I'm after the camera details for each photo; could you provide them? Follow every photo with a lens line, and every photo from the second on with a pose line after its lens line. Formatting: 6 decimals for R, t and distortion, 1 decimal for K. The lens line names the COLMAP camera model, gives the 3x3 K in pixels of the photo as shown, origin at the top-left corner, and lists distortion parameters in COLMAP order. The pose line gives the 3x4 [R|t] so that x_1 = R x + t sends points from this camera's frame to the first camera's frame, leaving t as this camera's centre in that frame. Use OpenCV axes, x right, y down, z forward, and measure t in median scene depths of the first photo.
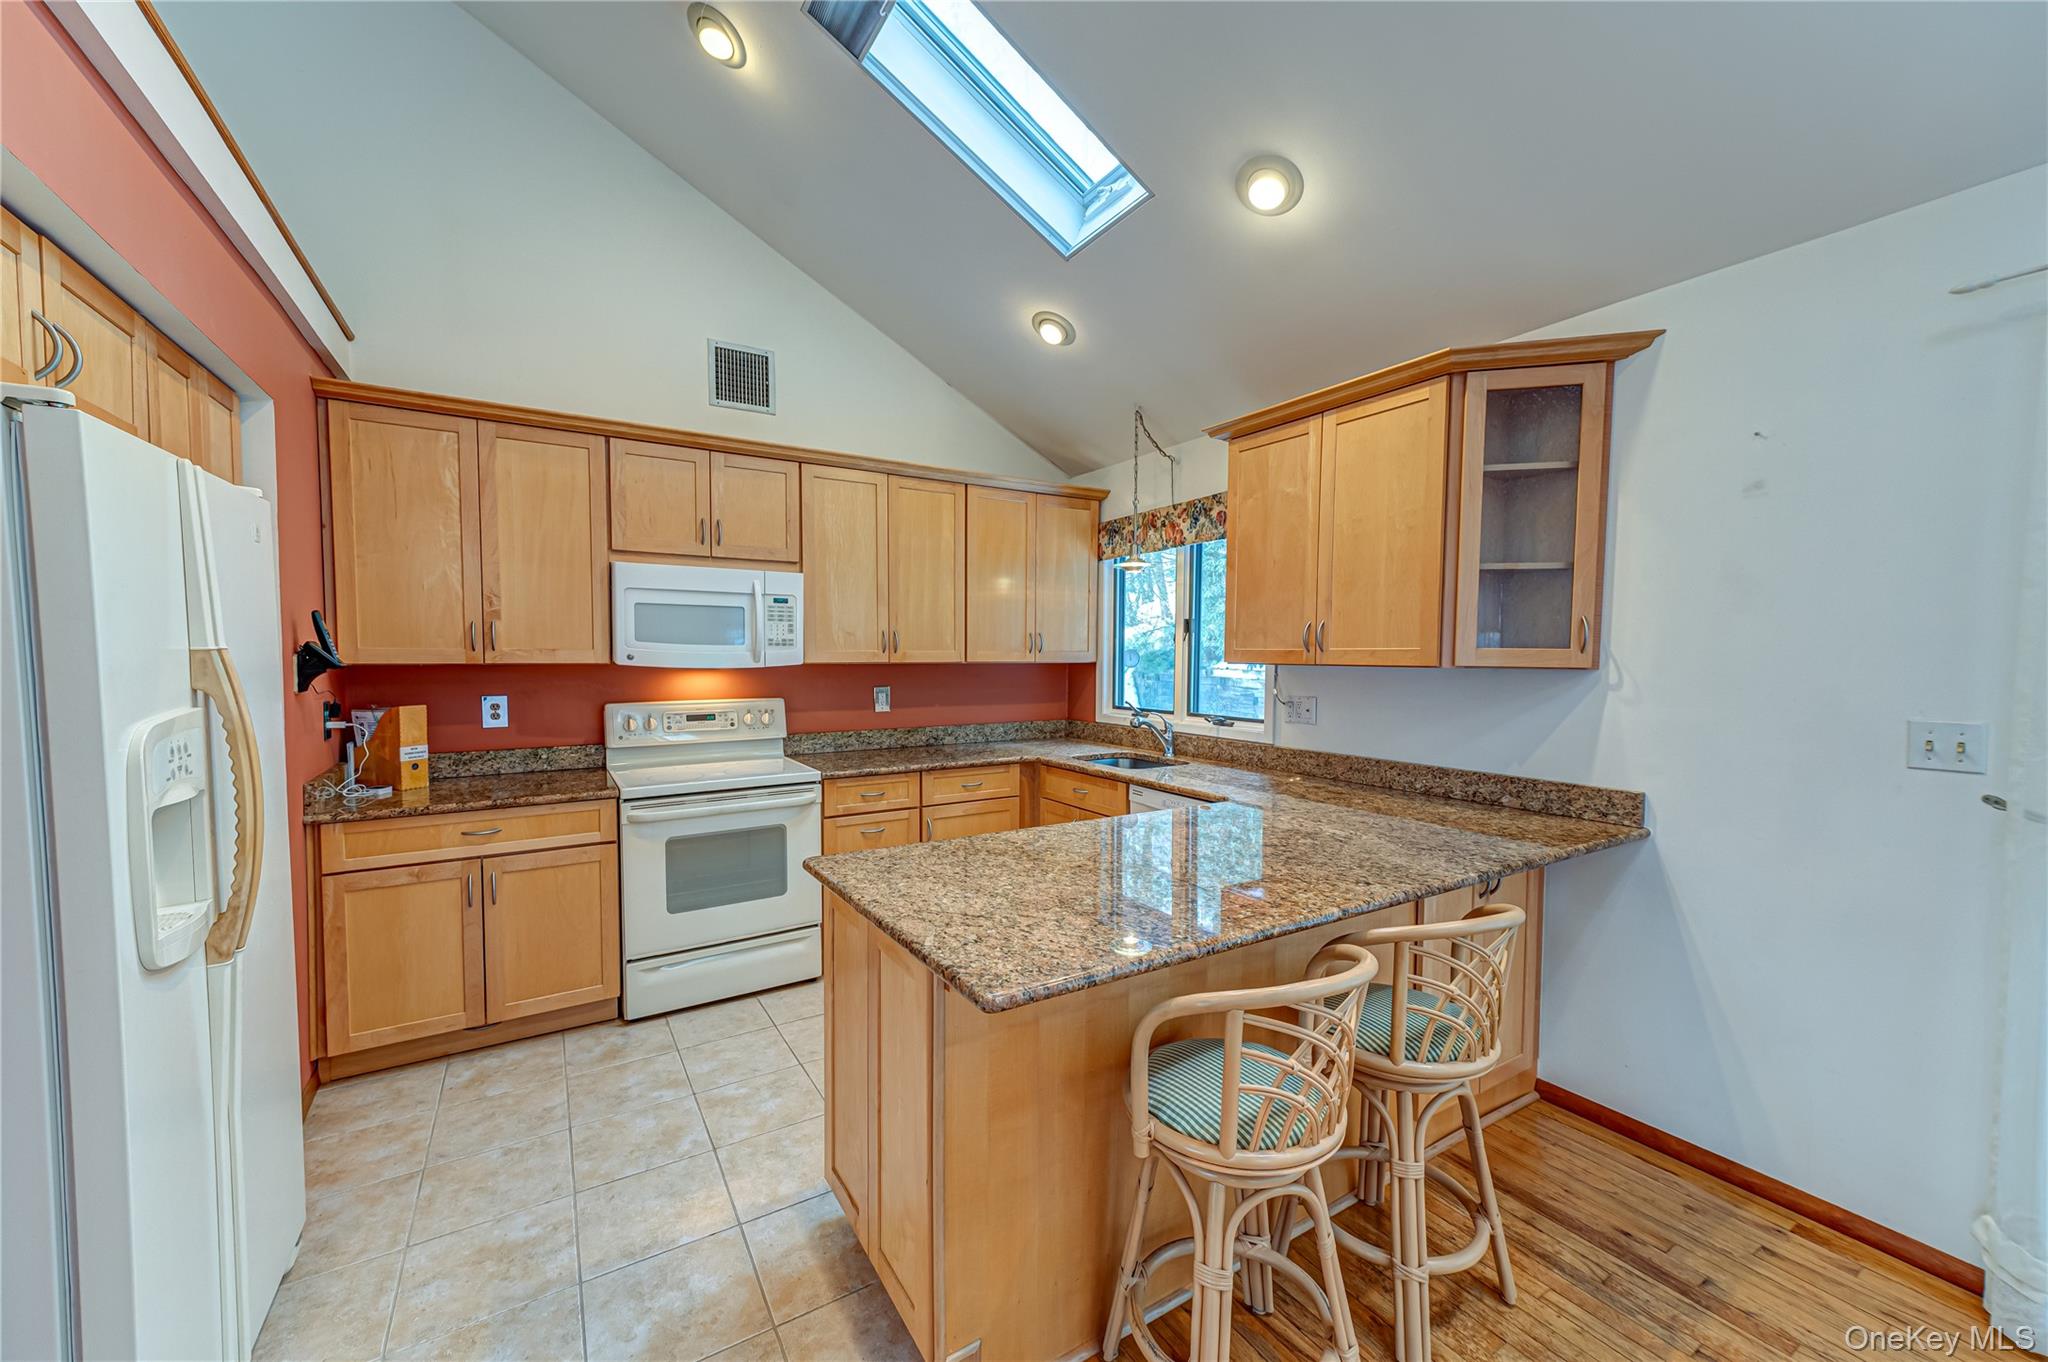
lens RADIAL K [[790.9, 0, 1029.5], [0, 790.9, 689.5], [0, 0, 1]] dist [0.016575, -0.000316]
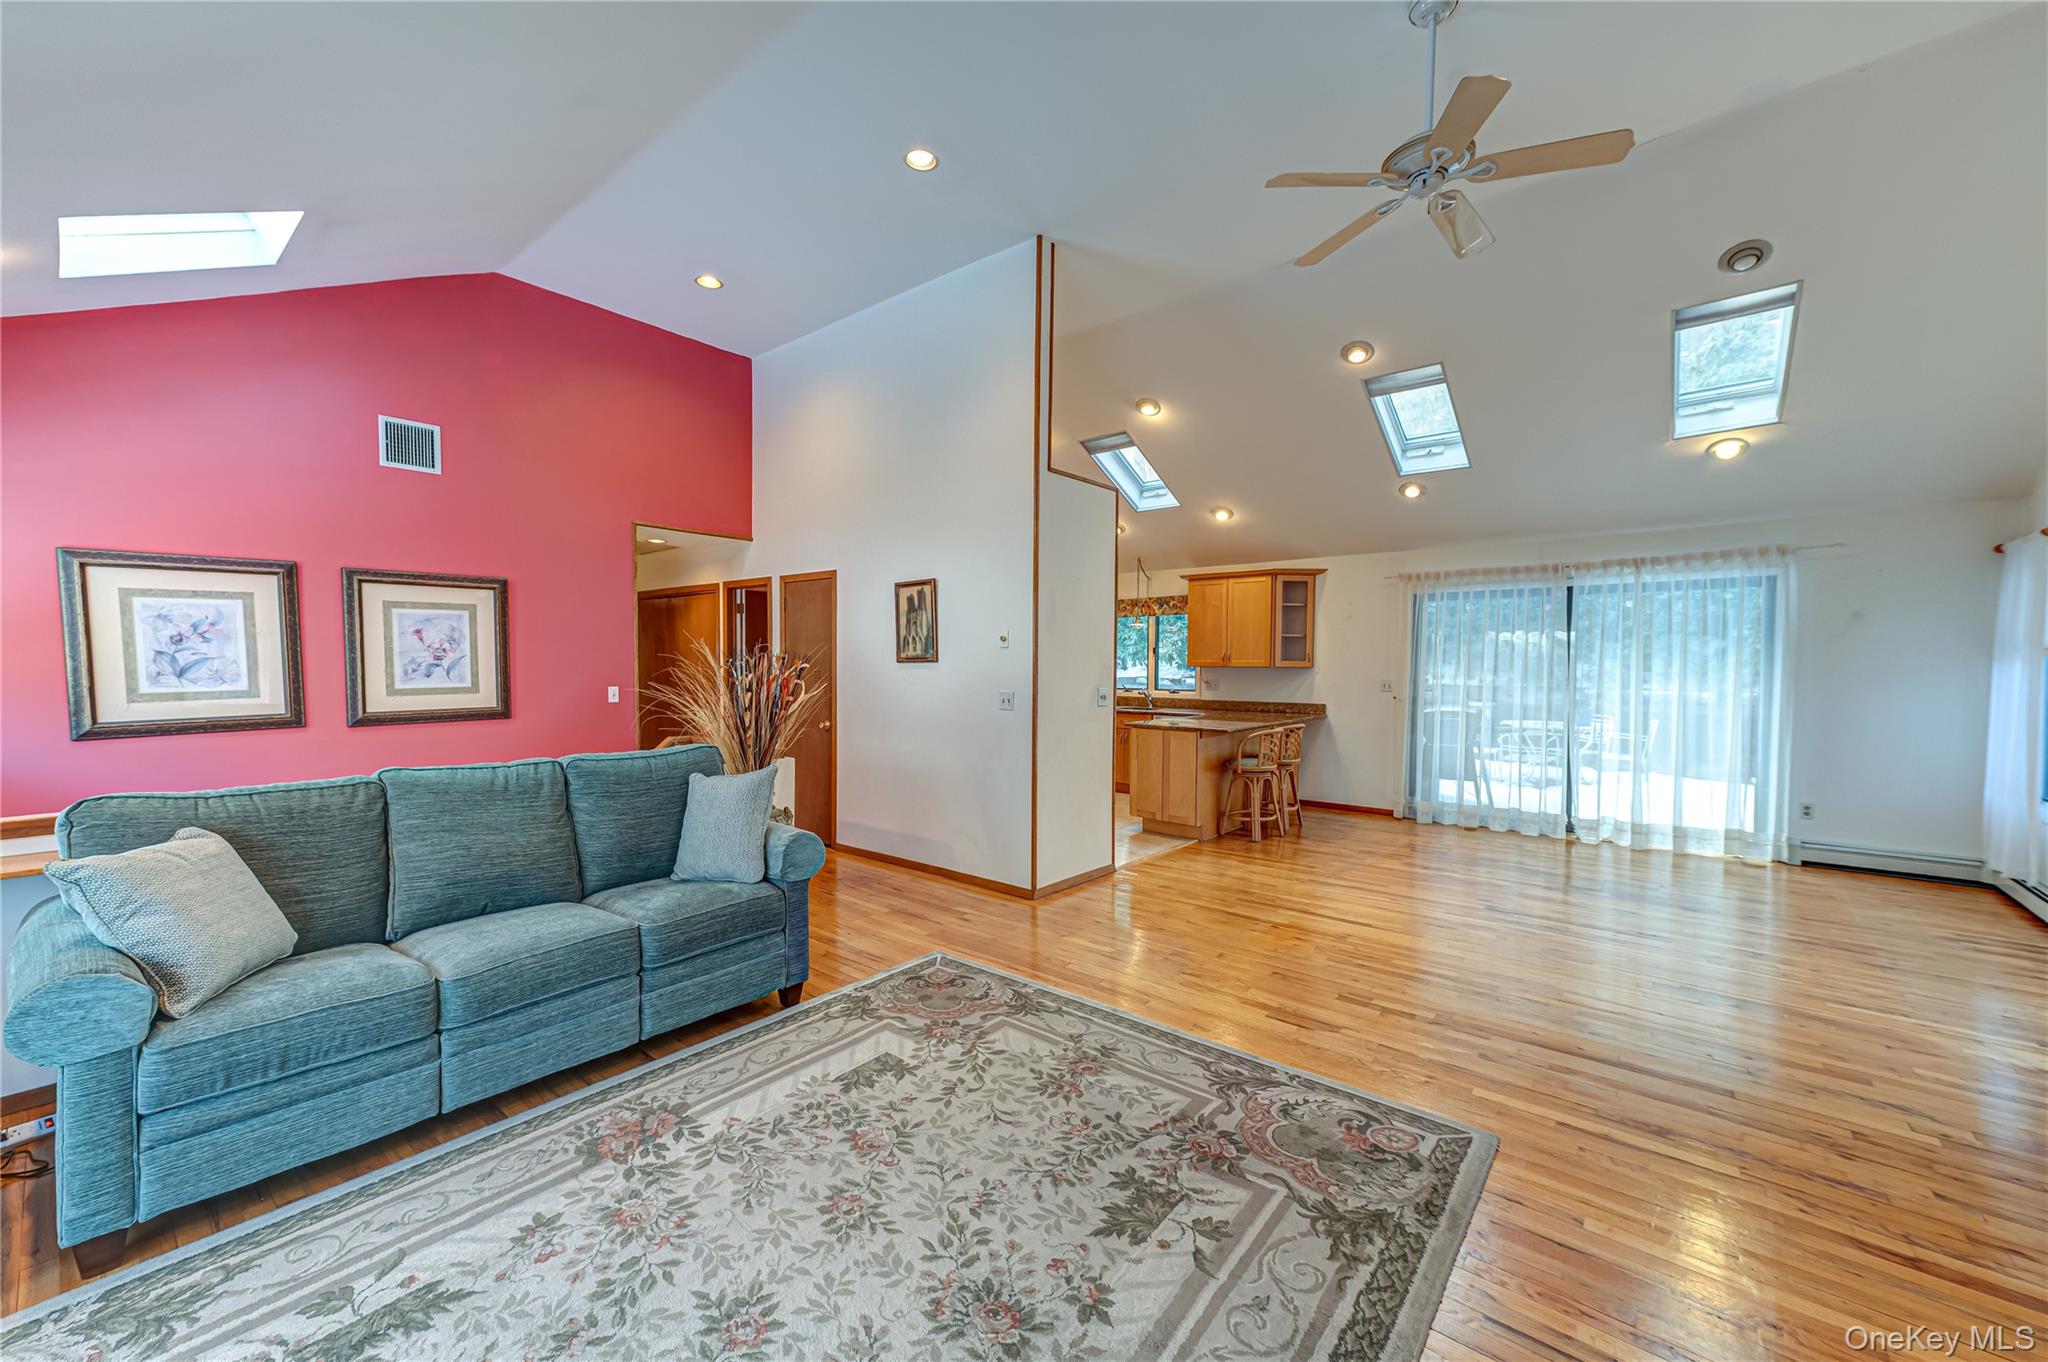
lens RADIAL K [[790.9, 0, 1030.1], [0, 790.9, 688.8], [0, 0, 1]] dist [0.016575, -0.000316]
pose [[0.947430, -0.012079, 0.319734, -0.989324], [0.015654, 0.999840, -0.008614, 0.049472], [-0.319579, 0.013166, 0.947468, -1.184876]]
